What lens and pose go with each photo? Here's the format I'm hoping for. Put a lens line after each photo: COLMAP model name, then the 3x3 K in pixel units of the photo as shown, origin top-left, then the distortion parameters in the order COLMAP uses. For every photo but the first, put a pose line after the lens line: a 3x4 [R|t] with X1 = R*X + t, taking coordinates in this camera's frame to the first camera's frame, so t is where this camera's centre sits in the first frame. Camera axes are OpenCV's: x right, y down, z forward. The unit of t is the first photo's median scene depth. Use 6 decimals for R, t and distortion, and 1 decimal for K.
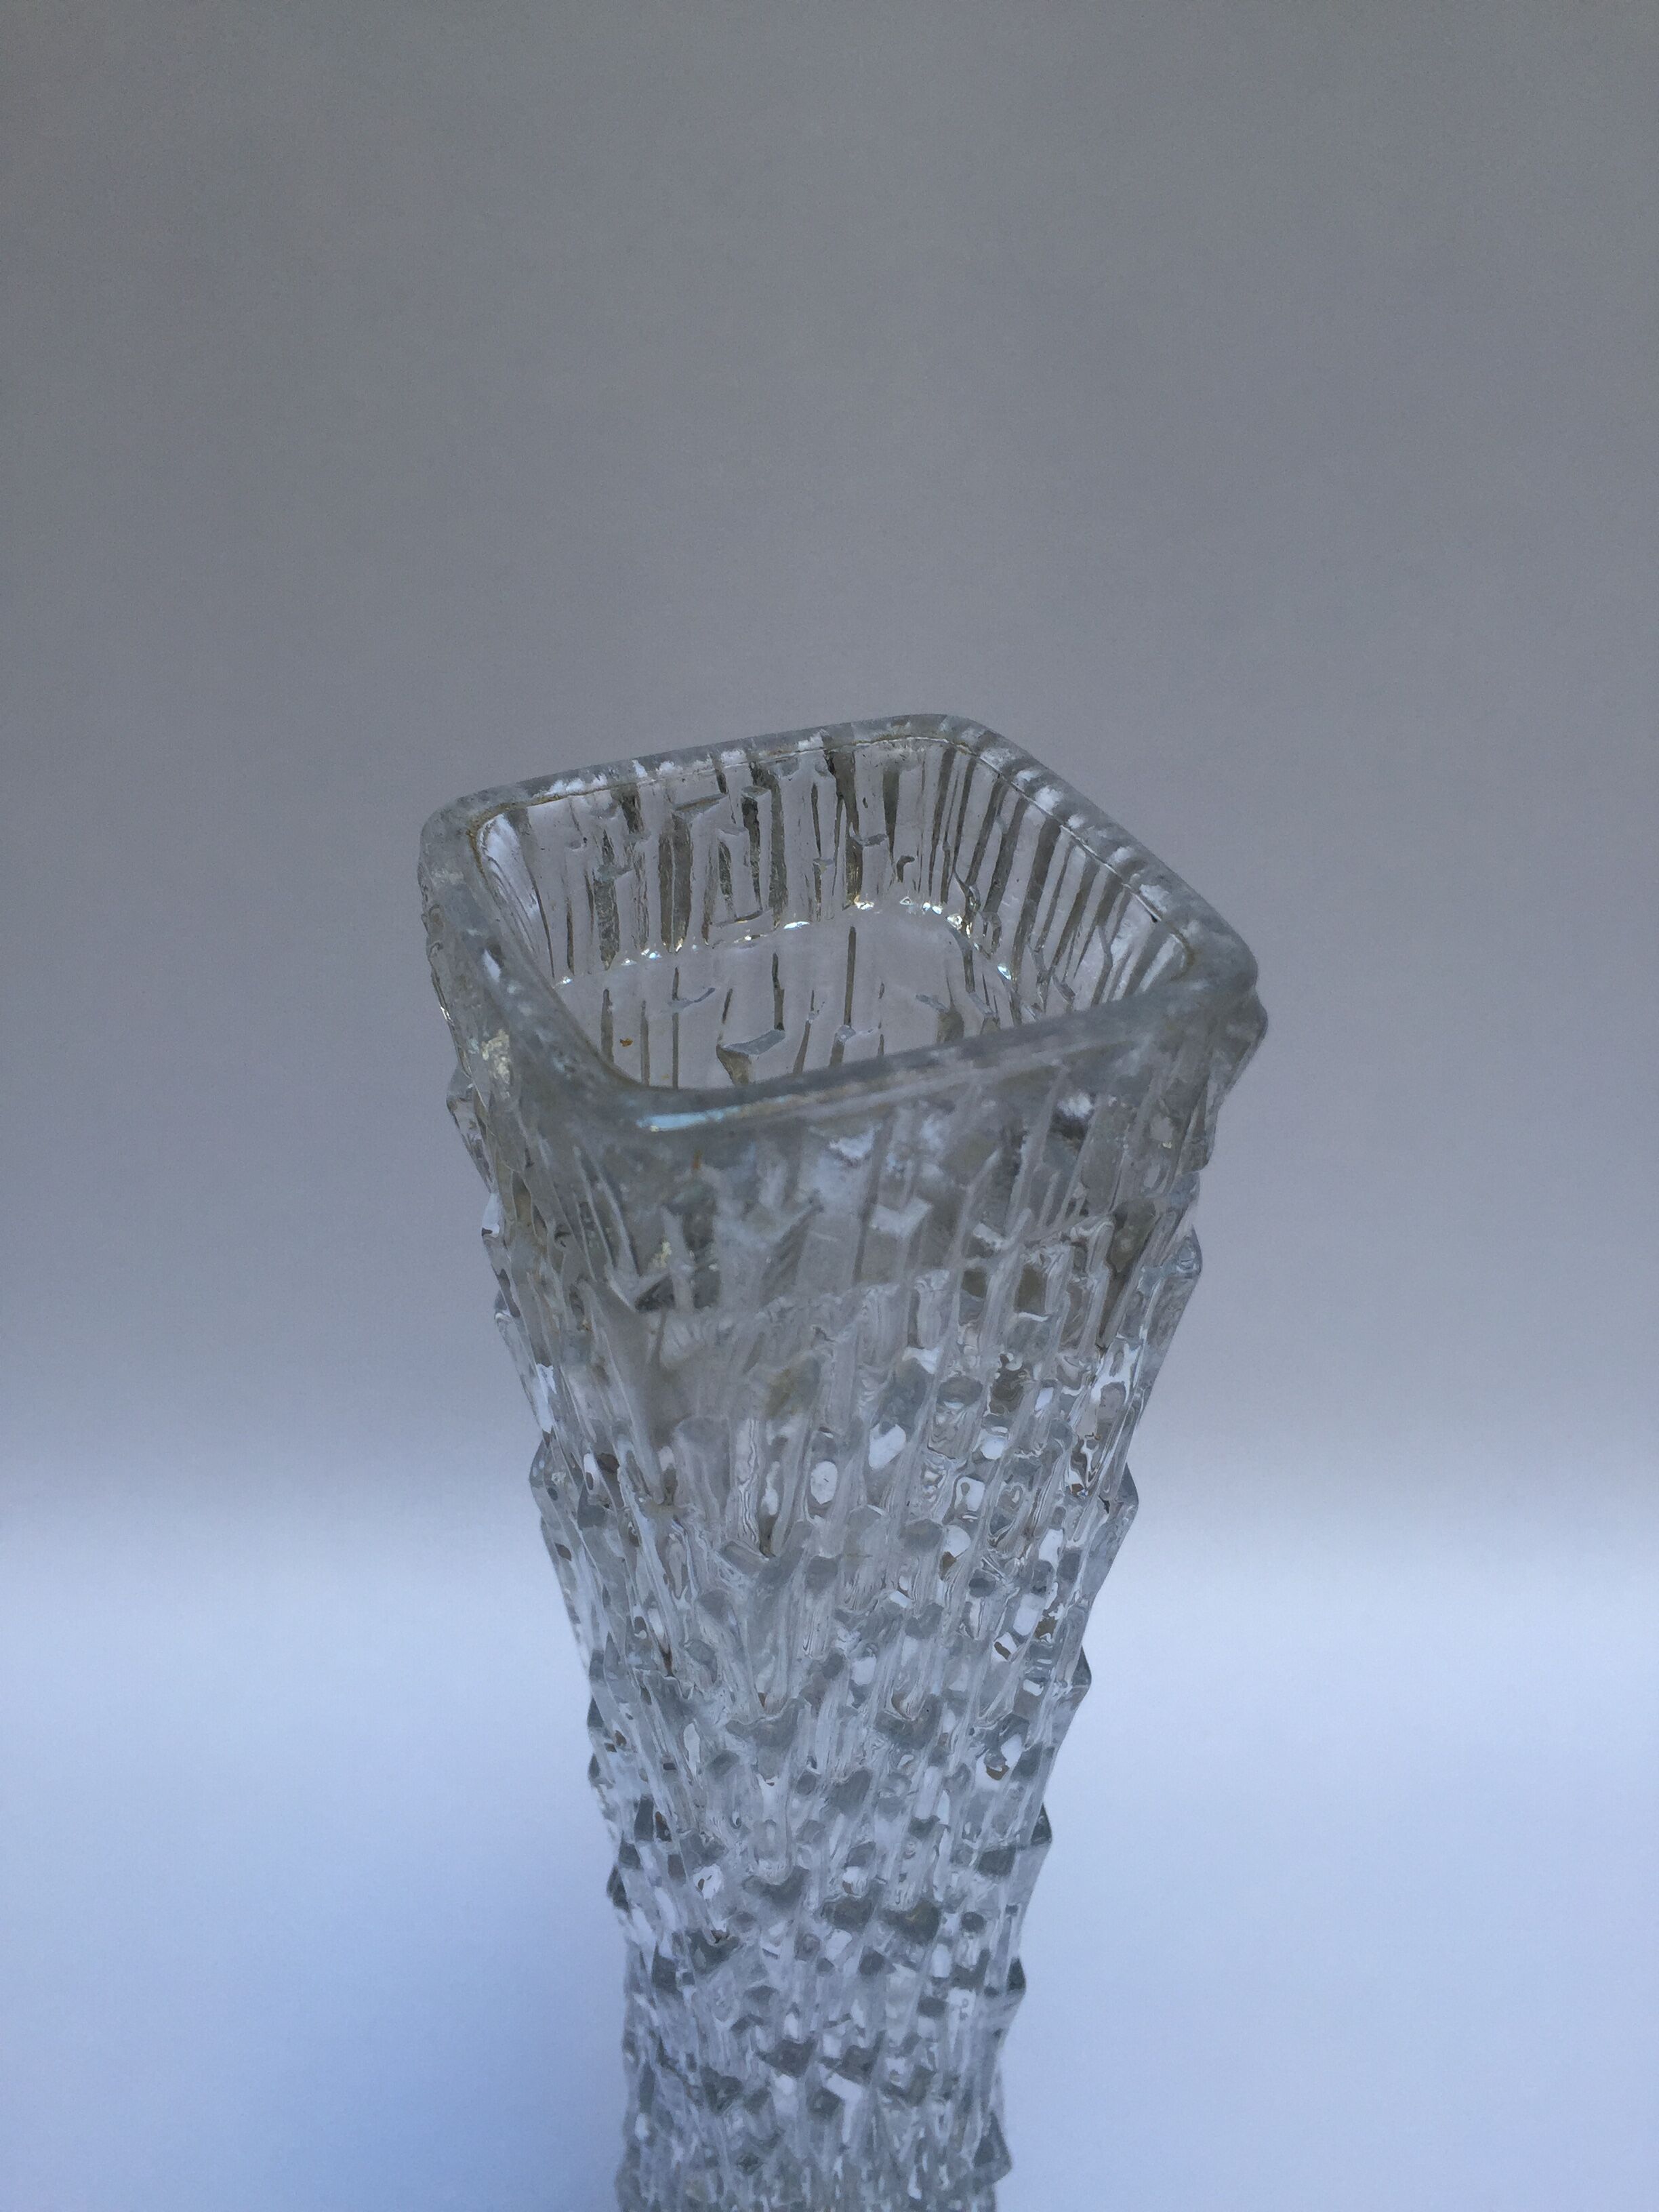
lens RADIAL K [[1911.9, 0, 829.5], [0, 1911.9, 1106.0], [0, 0, 1]] dist [-0.001991, -0.000390]
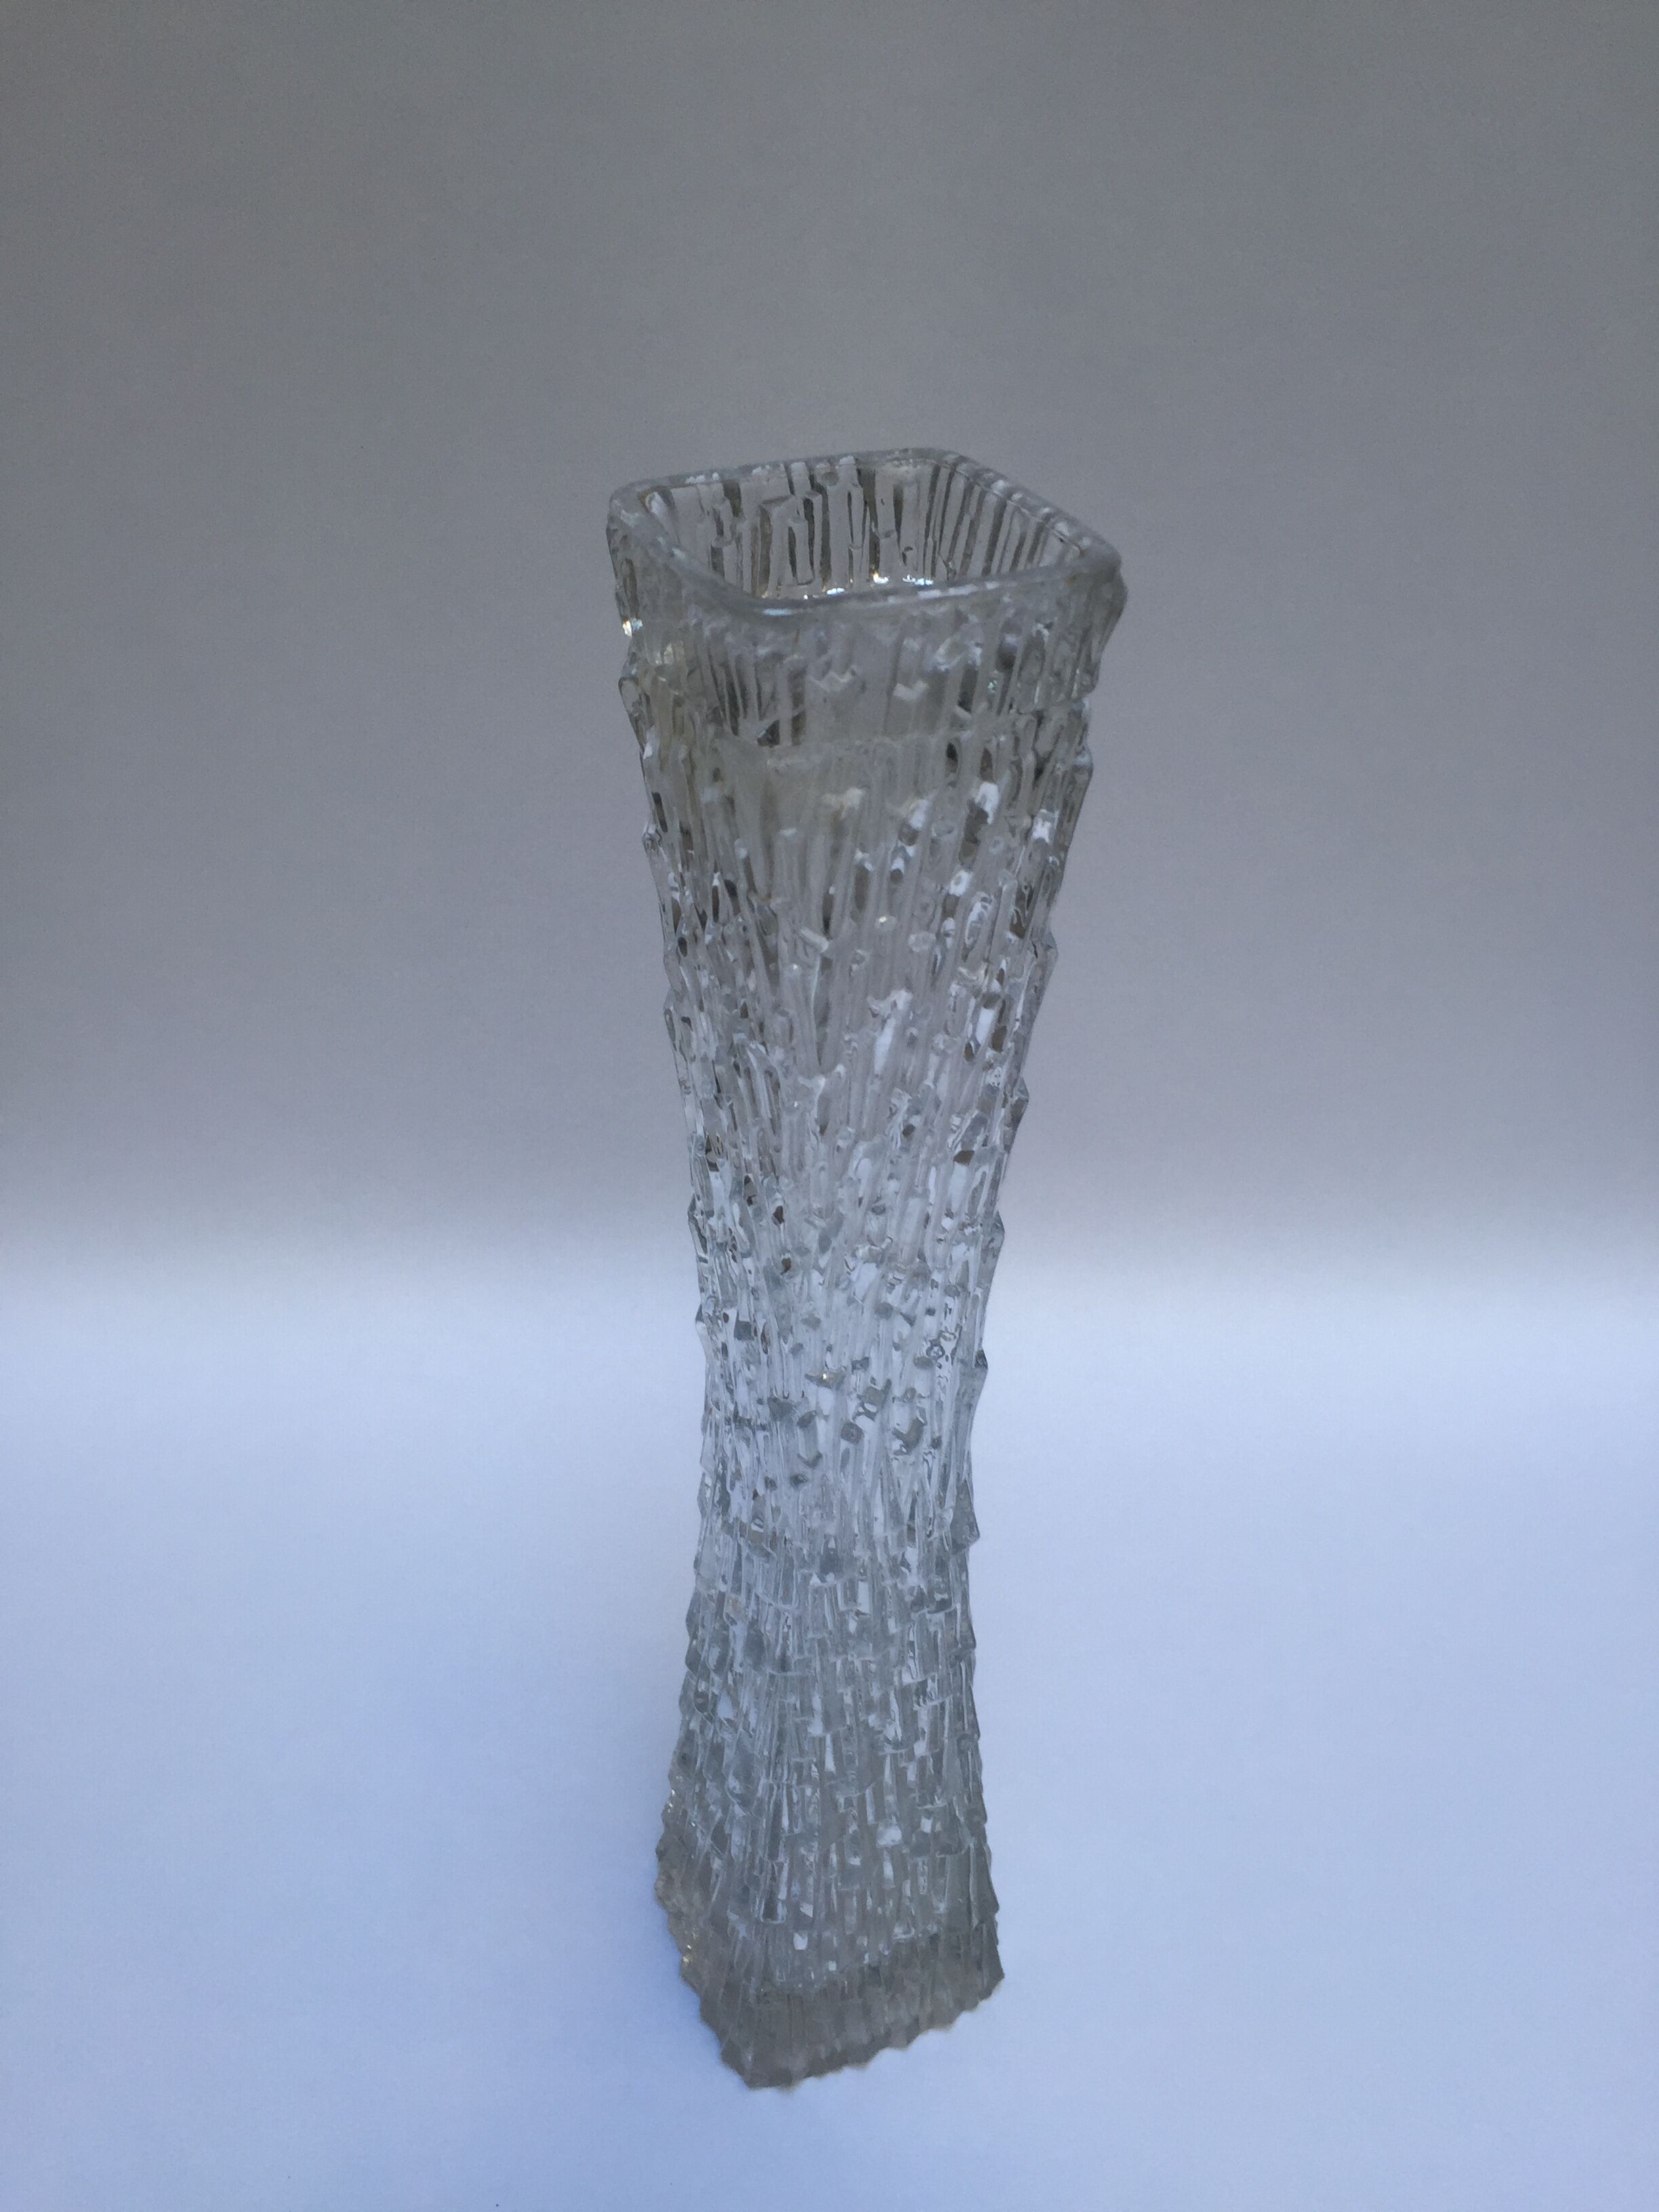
lens RADIAL K [[1853.9, 0, 829.5], [0, 1853.9, 1106.0], [0, 0, 1]] dist [0.128235, 0.000916]
pose [[0.999898, -0.002036, 0.014161, -0.047657], [0.002222, 0.999911, -0.013154, 0.355343], [-0.014133, 0.013184, 0.999813, -0.526978]]
